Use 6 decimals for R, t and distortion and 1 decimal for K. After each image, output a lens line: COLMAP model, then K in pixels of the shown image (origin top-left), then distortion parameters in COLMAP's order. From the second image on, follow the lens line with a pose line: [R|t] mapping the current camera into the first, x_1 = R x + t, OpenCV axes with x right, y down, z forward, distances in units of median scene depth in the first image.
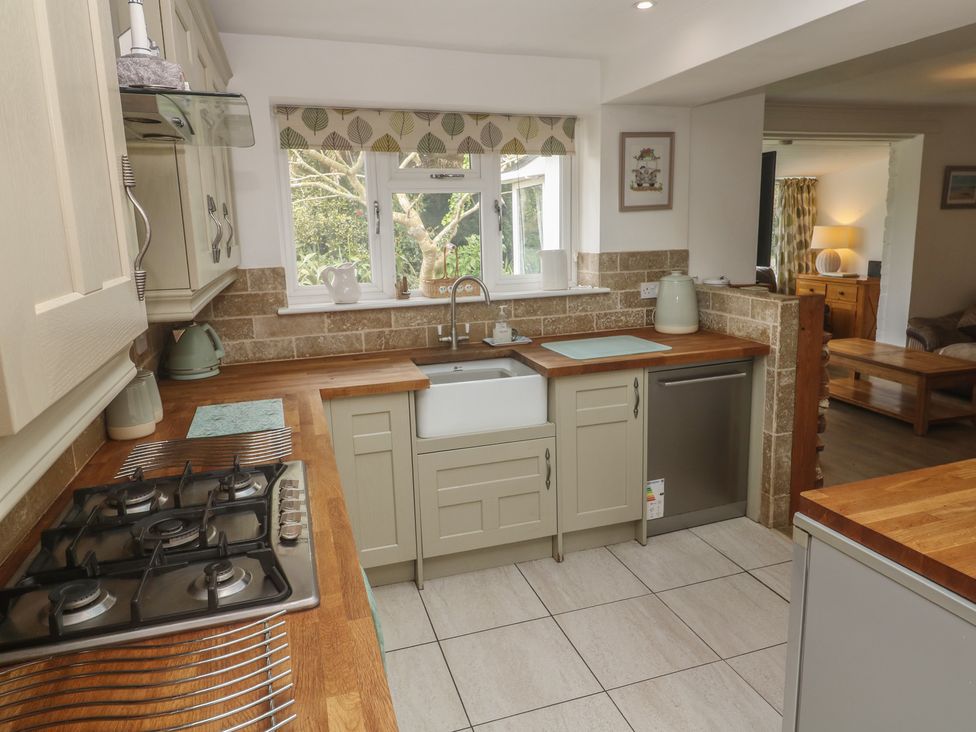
lens RADIAL K [[668.5, 0, 503.2], [0, 668.5, 349.0], [0, 0, 1]] dist [0.001738, -0.003521]
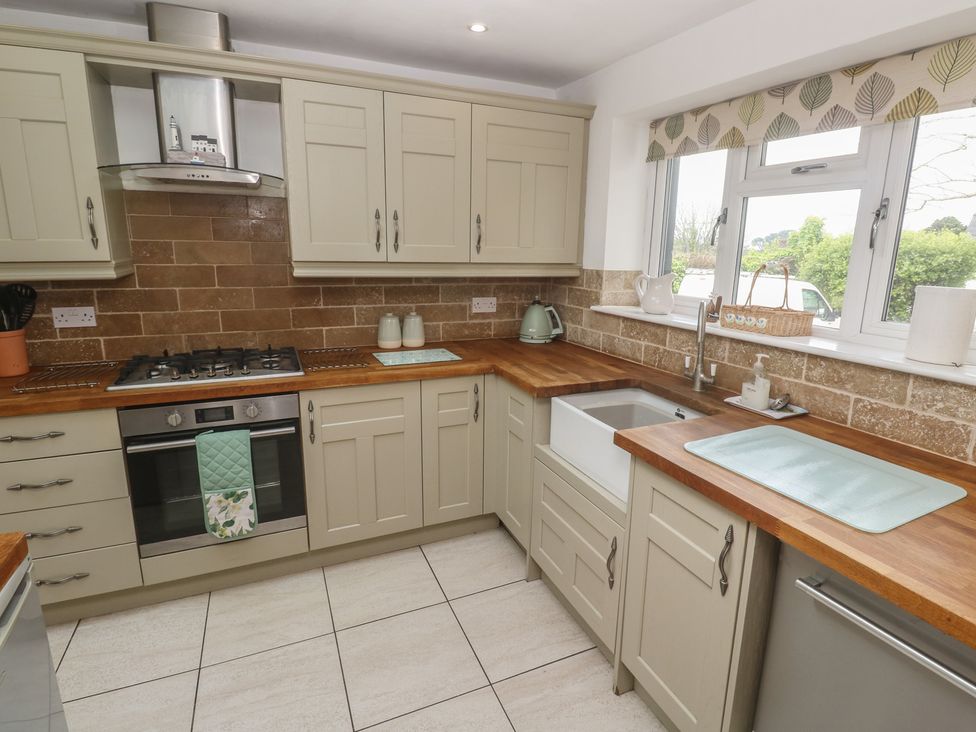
lens RADIAL K [[515.0, 0, 498.0], [0, 515.0, 355.4], [0, 0, 1]] dist [-0.000346, -0.013517]
pose [[0.096877, 0.235880, -0.966941, 0.509010], [-0.201340, 0.956070, 0.213056, -0.127477], [0.974719, 0.174043, 0.140113, 0.690029]]
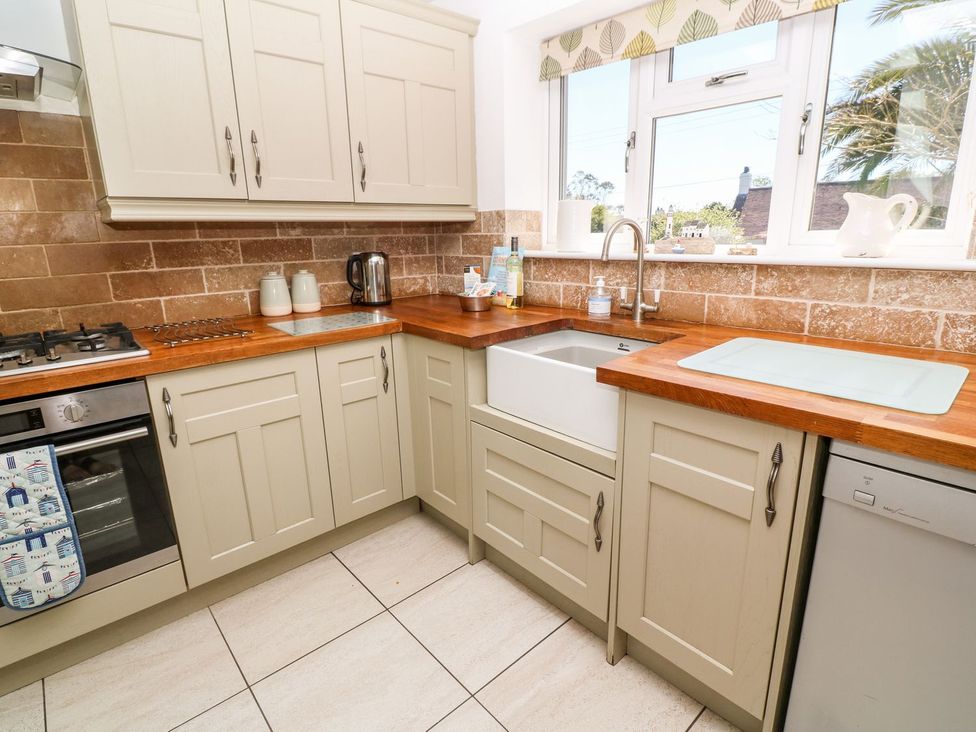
lens RADIAL K [[504.3, 0, 488.3], [0, 504.3, 361.8], [0, 0, 1]] dist [-0.002931, -0.014012]
pose [[0.395646, 0.246678, -0.884655, 0.381603], [-0.156888, 0.967248, 0.199543, -0.044683], [0.904904, 0.059843, 0.421389, 0.630976]]
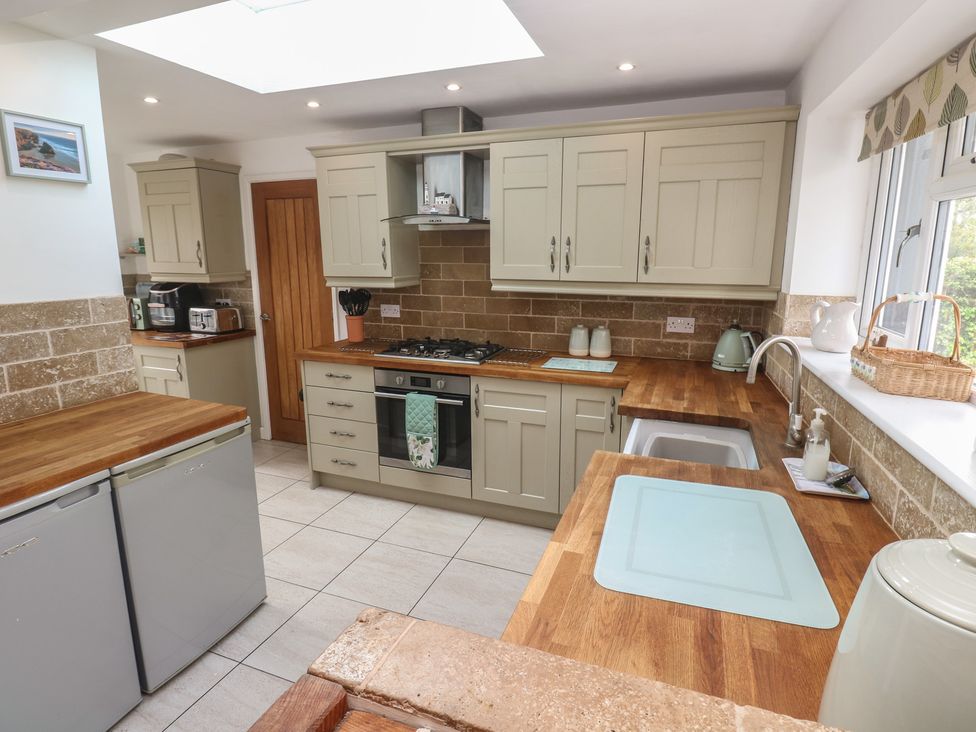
lens RADIAL K [[515.0, 0, 498.0], [0, 515.0, 355.4], [0, 0, 1]] dist [-0.000346, -0.013517]
pose [[-0.629377, 0.178287, -0.756372, 0.491003], [-0.124742, 0.937526, 0.324785, -0.218080], [0.767023, 0.298764, -0.567817, 1.070411]]
